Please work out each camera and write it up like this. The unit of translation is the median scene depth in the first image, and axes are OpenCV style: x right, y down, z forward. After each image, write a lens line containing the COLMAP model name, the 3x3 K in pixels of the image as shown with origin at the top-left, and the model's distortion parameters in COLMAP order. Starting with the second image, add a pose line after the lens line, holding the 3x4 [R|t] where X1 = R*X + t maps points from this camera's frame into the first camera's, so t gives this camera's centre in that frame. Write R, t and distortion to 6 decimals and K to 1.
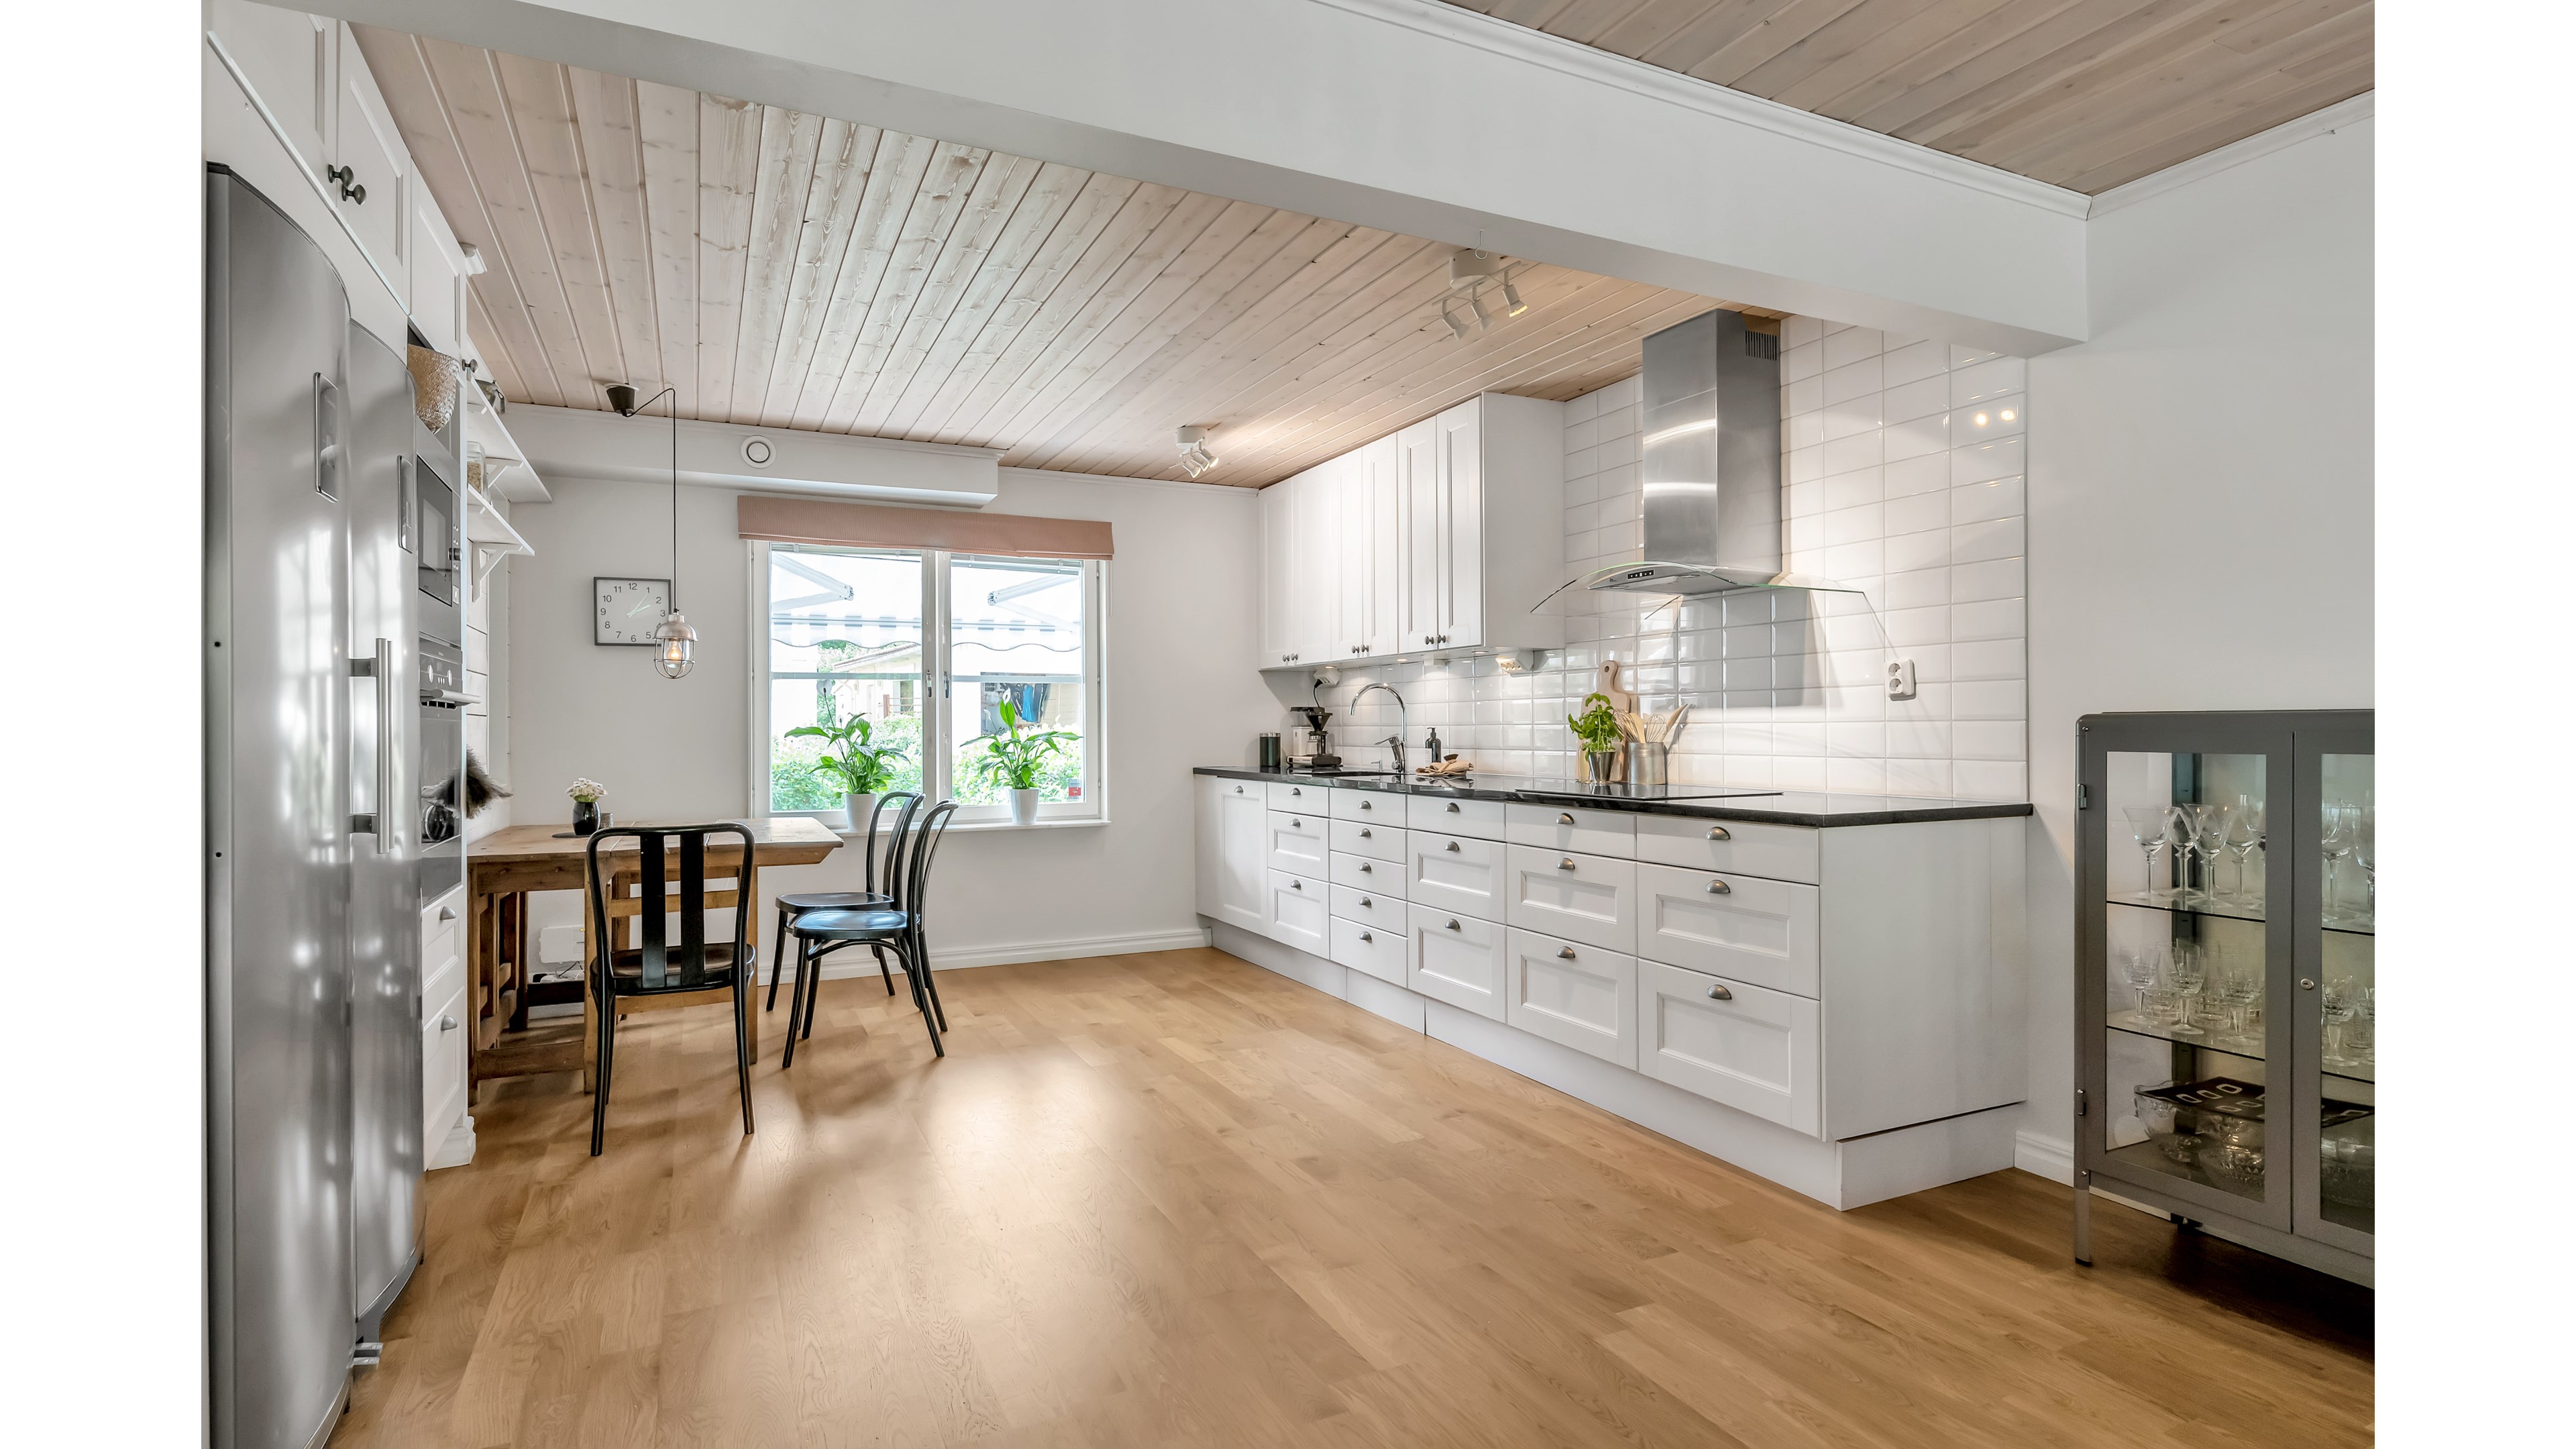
lens RADIAL K [[1247.7, 0, 1303.2], [0, 1247.7, 725.7], [0, 0, 1]] dist [-0.001741, -0.000058]
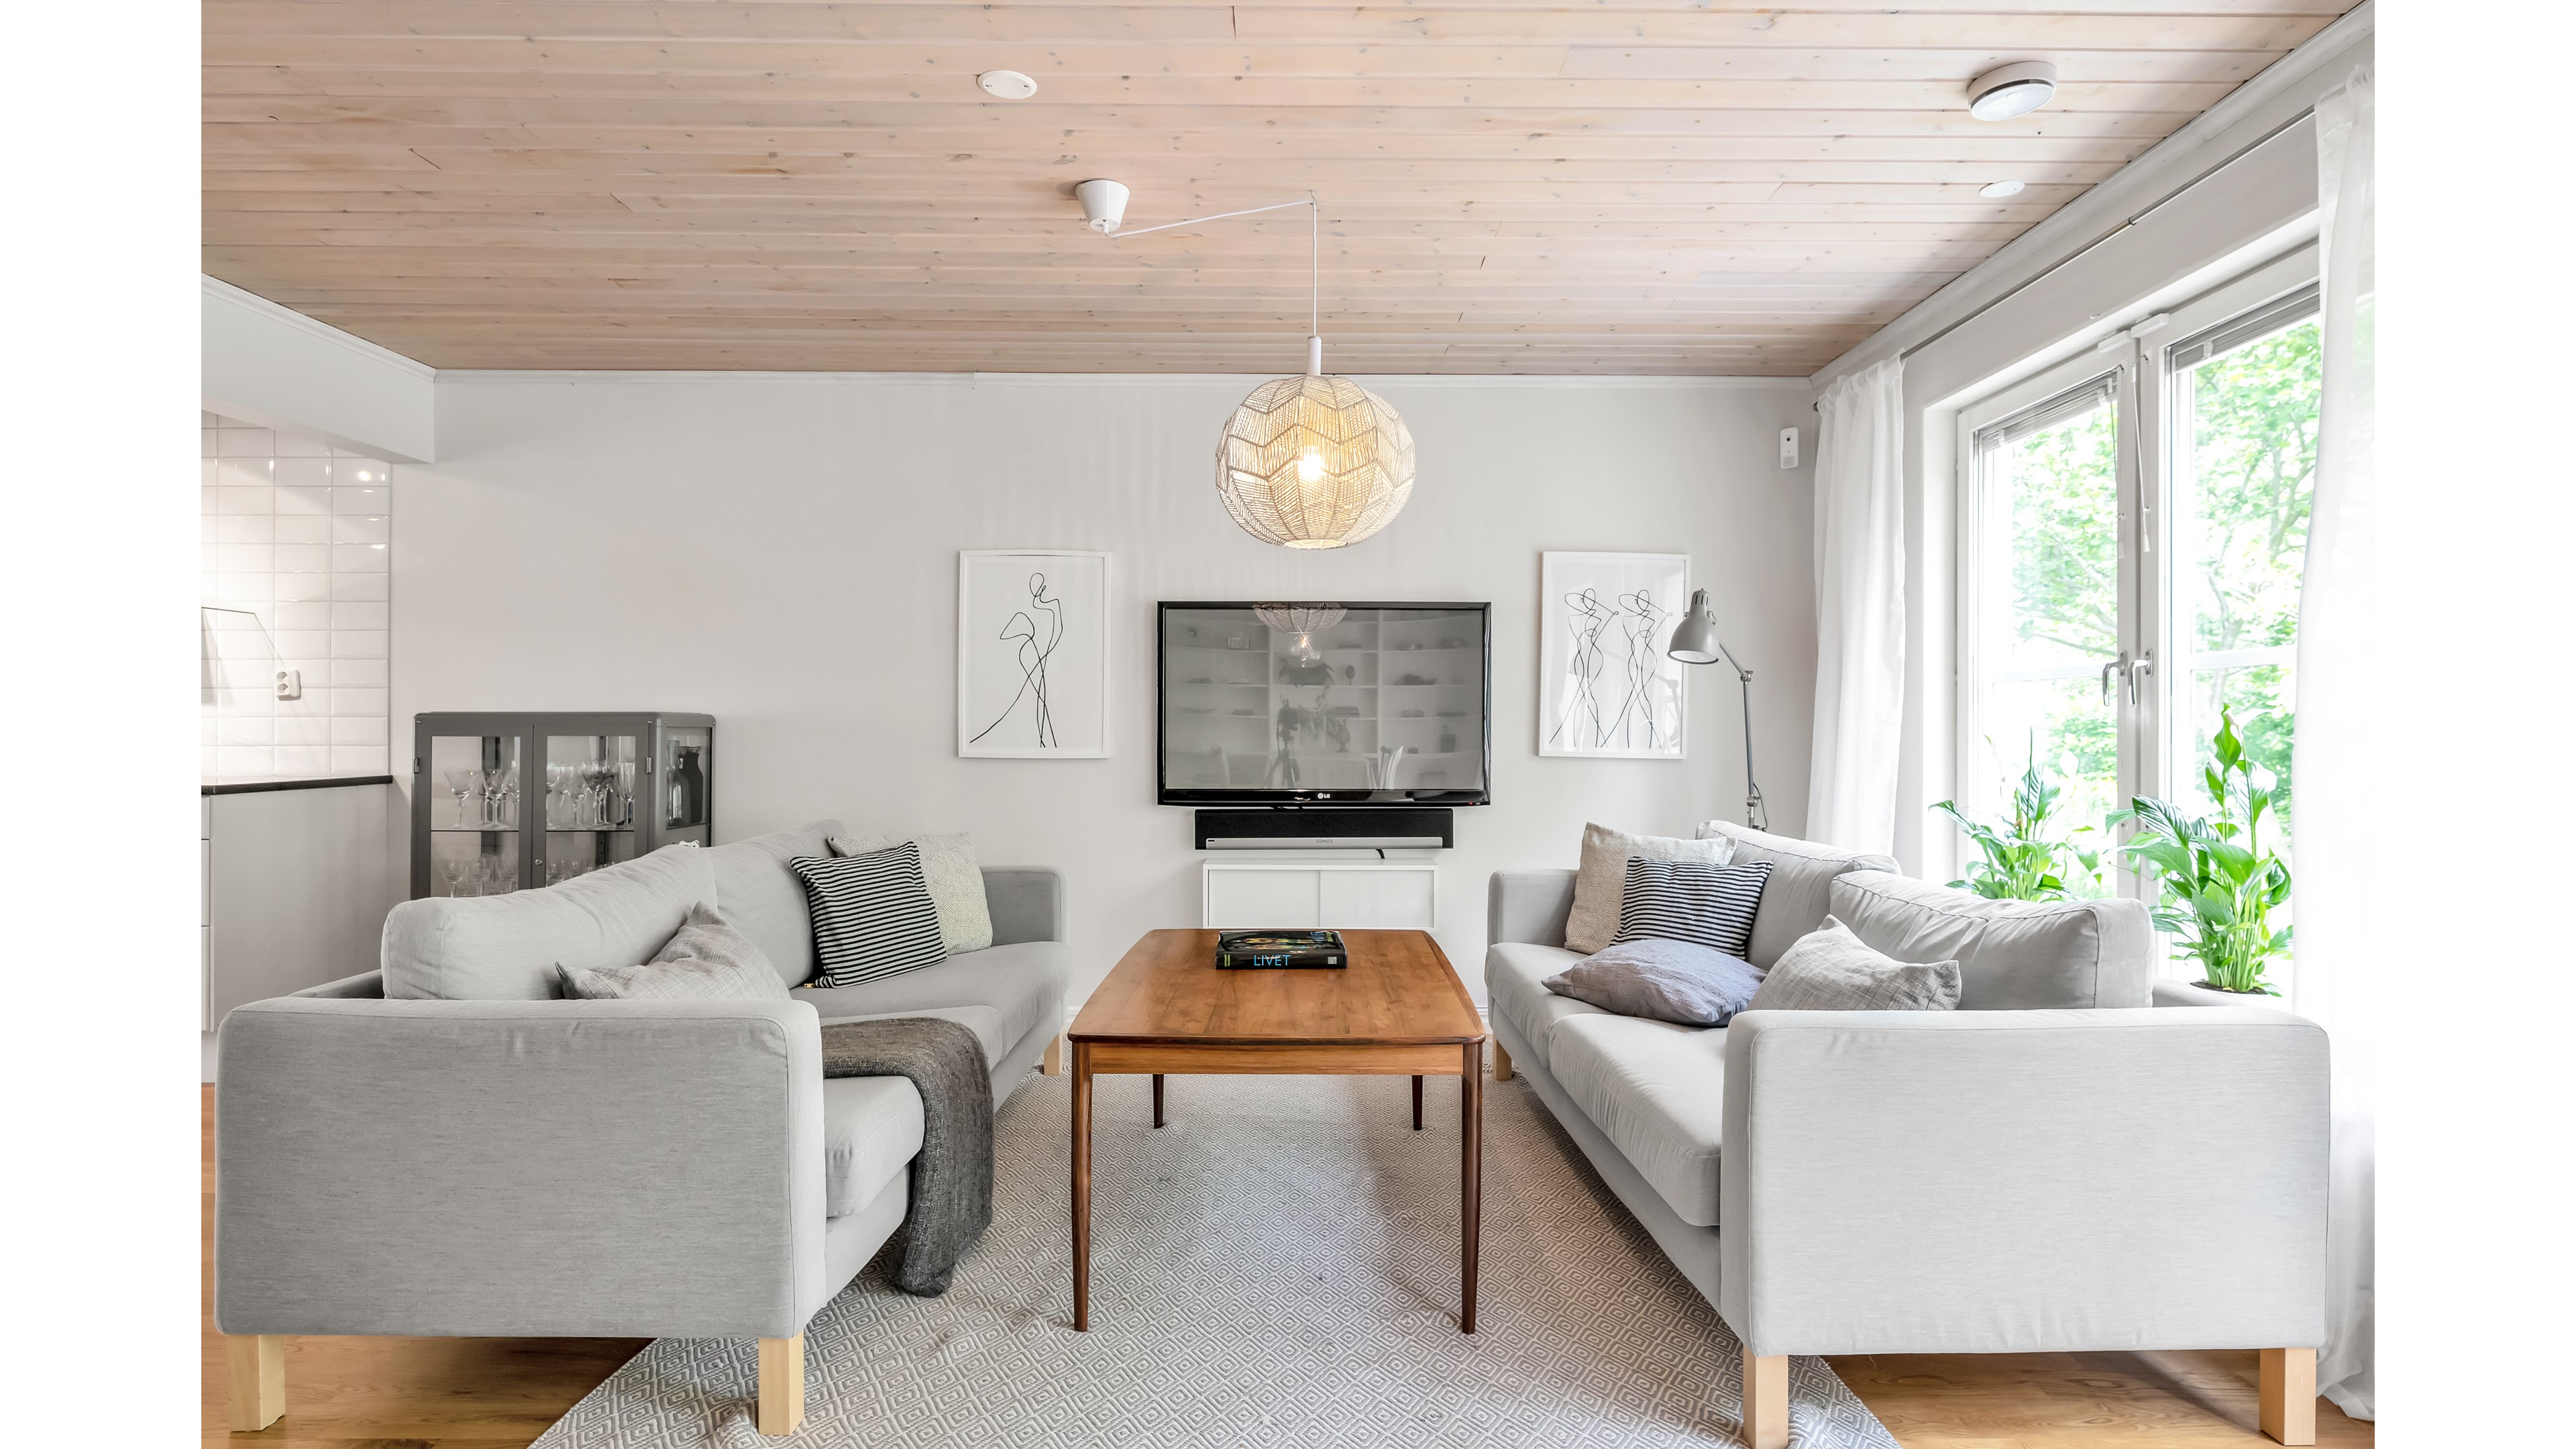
lens RADIAL K [[1247.7, 0, 1303.2], [0, 1247.7, 725.7], [0, 0, 1]] dist [-0.001741, -0.000058]
pose [[0.438195, 0.007928, 0.898845, -0.173840], [-0.006066, 0.999964, -0.005863, 0.005514], [-0.898859, -0.002883, 0.438228, -0.403913]]
